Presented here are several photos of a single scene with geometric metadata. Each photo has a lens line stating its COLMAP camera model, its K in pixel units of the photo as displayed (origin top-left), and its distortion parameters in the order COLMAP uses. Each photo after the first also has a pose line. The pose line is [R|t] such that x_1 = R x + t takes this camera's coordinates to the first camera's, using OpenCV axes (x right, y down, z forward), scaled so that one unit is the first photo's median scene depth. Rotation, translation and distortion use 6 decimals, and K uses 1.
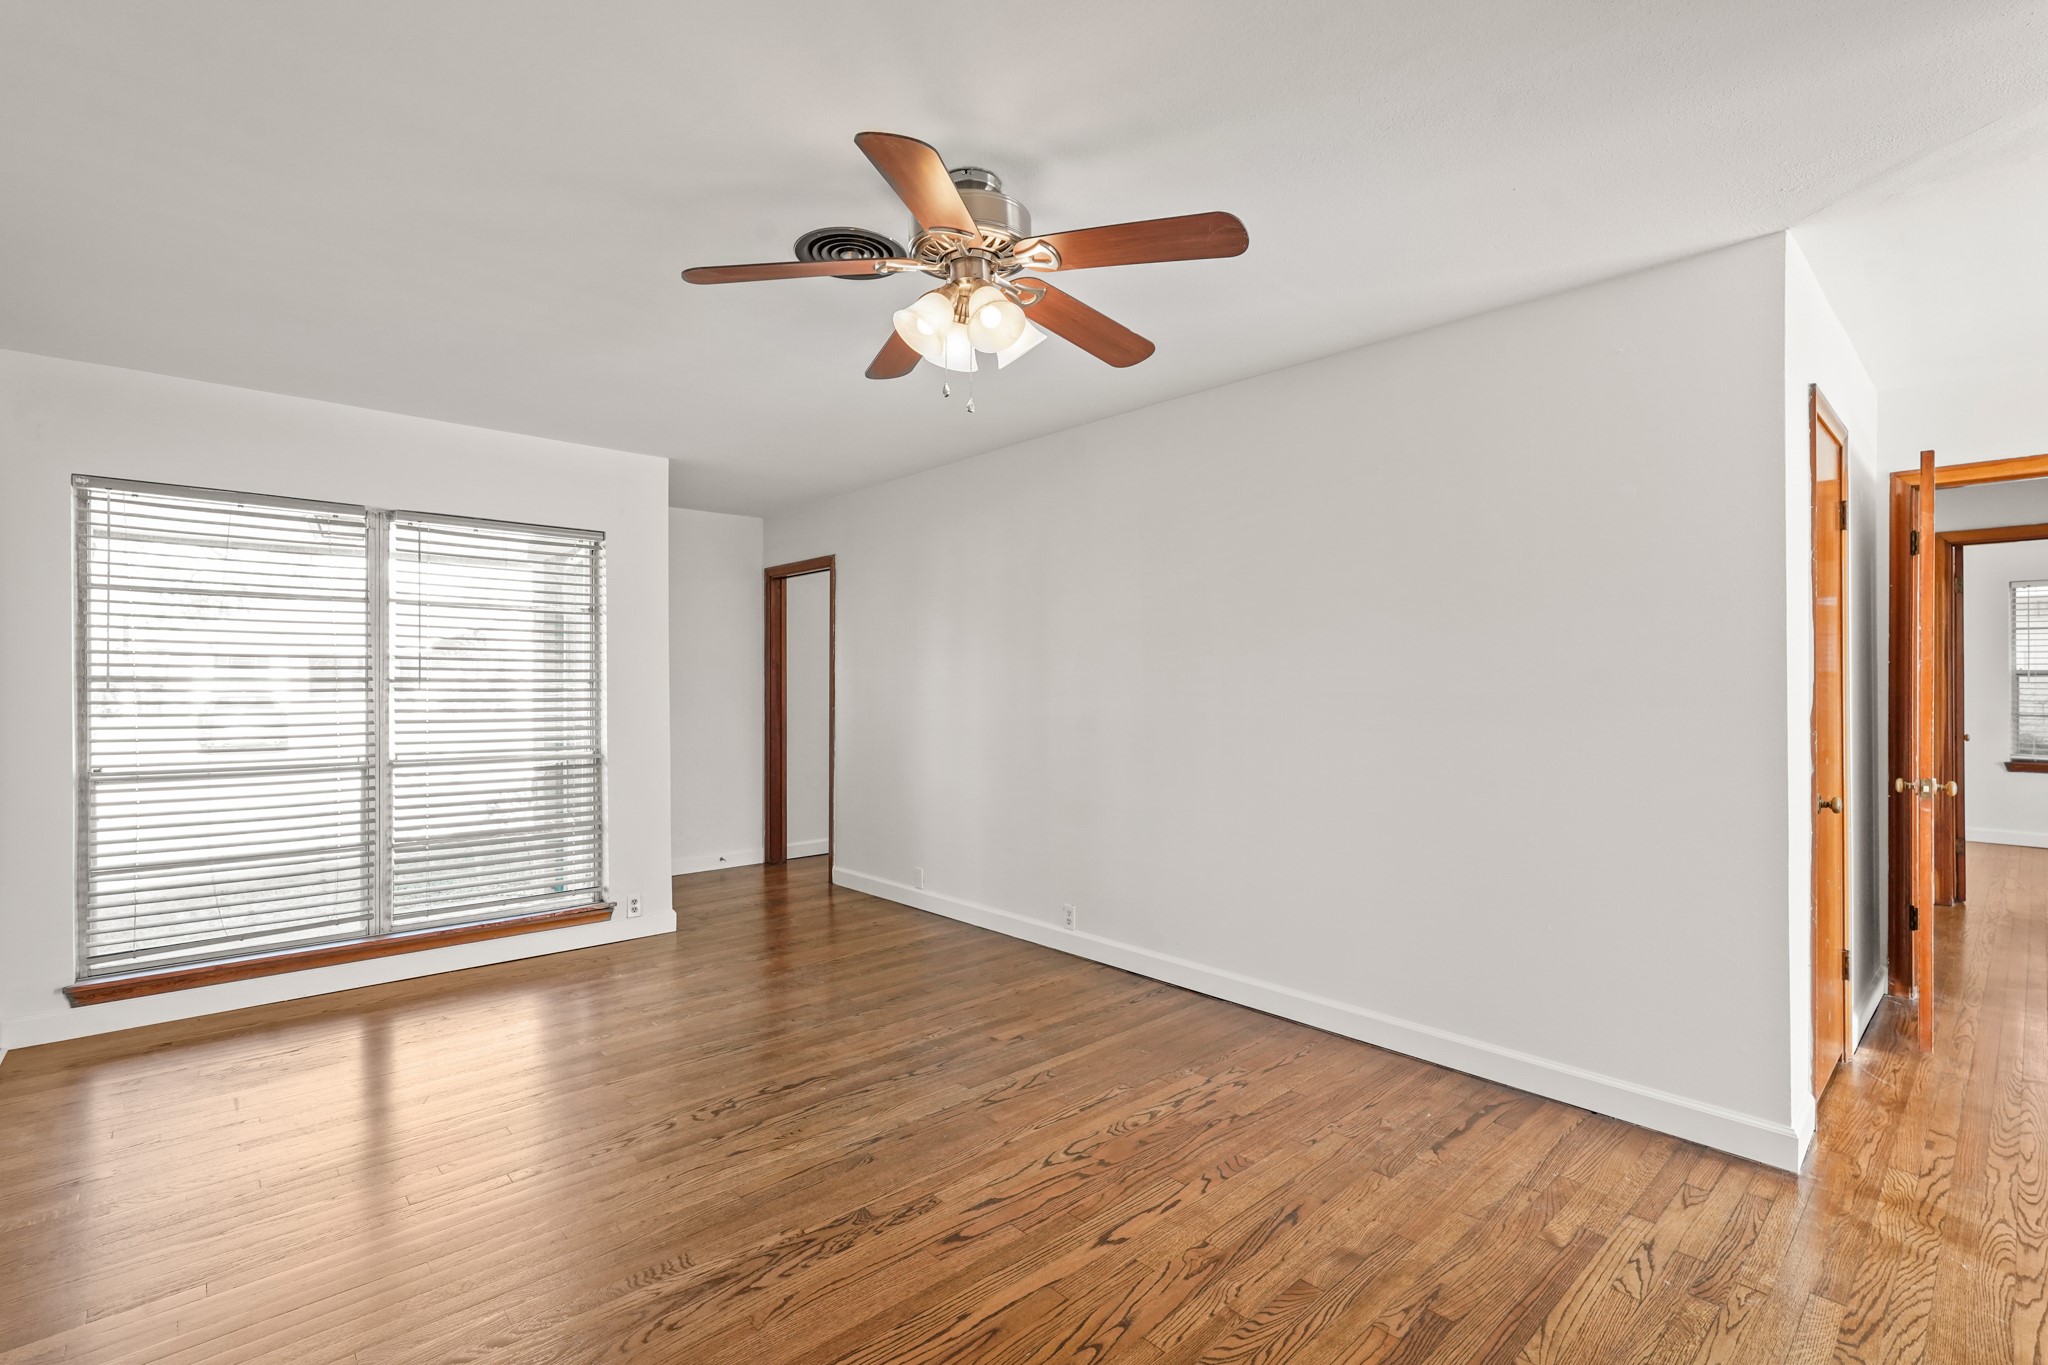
lens RADIAL K [[948.3, 0, 1024.0], [0, 948.3, 682.5], [0, 0, 1]] dist [-0.009944, 0.000921]
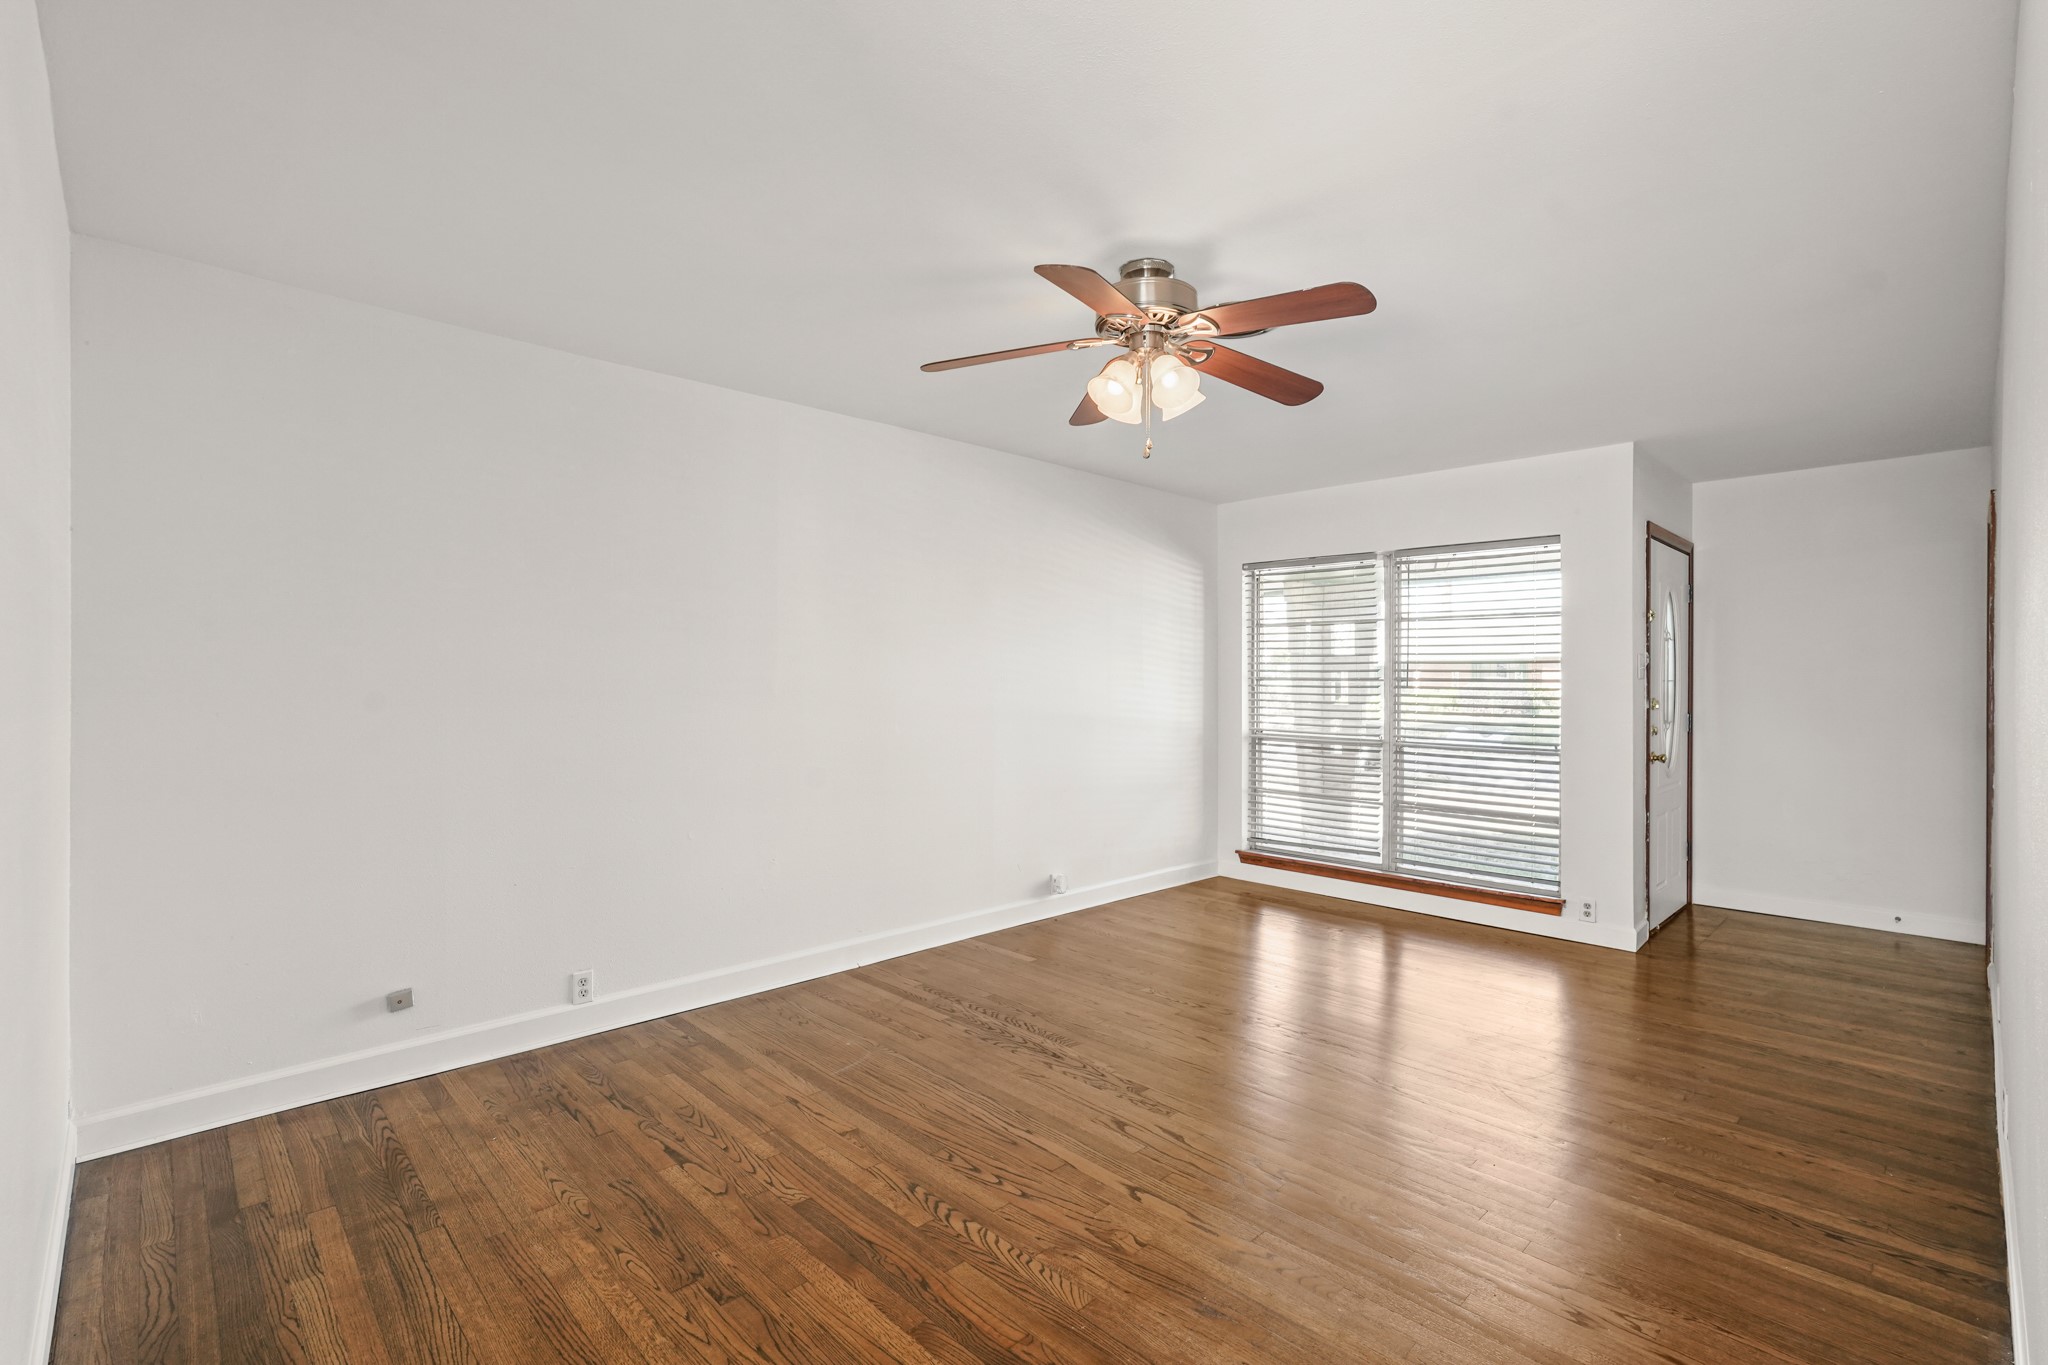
lens RADIAL K [[948.3, 0, 1024.0], [0, 948.3, 682.5], [0, 0, 1]] dist [-0.009944, 0.000921]
pose [[0.009501, 0.005607, -0.999939, 0.655327], [-0.002641, 0.999981, 0.005583, -0.004579], [0.999951, 0.002587, 0.009516, 0.474612]]
